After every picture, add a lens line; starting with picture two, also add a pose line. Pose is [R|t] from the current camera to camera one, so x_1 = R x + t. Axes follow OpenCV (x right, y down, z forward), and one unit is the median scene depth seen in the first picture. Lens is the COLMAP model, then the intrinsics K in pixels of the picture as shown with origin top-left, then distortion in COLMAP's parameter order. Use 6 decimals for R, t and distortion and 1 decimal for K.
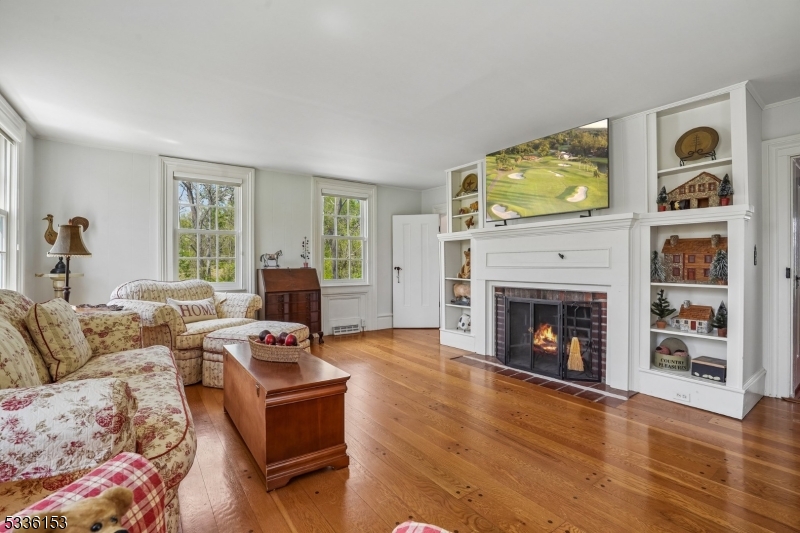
lens RADIAL K [[373.9, 0, 400.0], [0, 373.9, 266.5], [0, 0, 1]] dist [-0.000174, -0.000132]
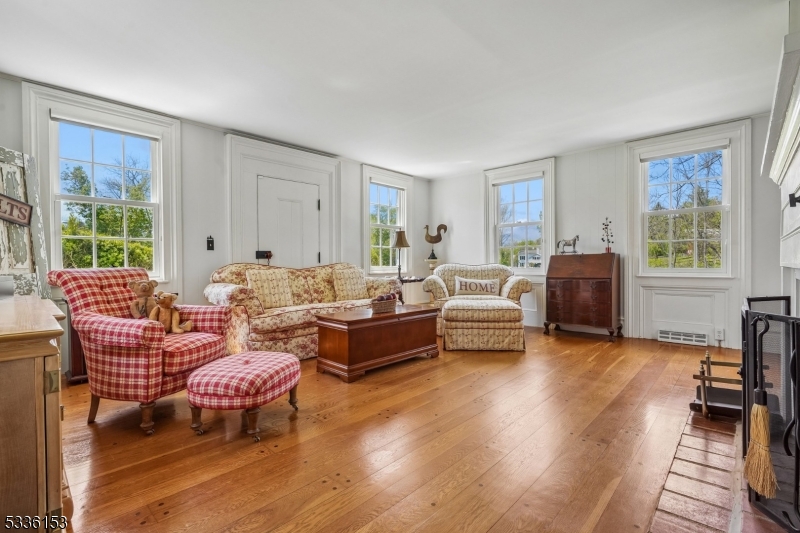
lens RADIAL K [[373.9, 0, 400.0], [0, 373.9, 266.5], [0, 0, 1]] dist [-0.000174, -0.000132]
pose [[0.220926, 0.008737, -0.975251, 0.511110], [0.005083, 0.999936, 0.010109, 0.024199], [0.975277, -0.007190, 0.220868, 0.356896]]
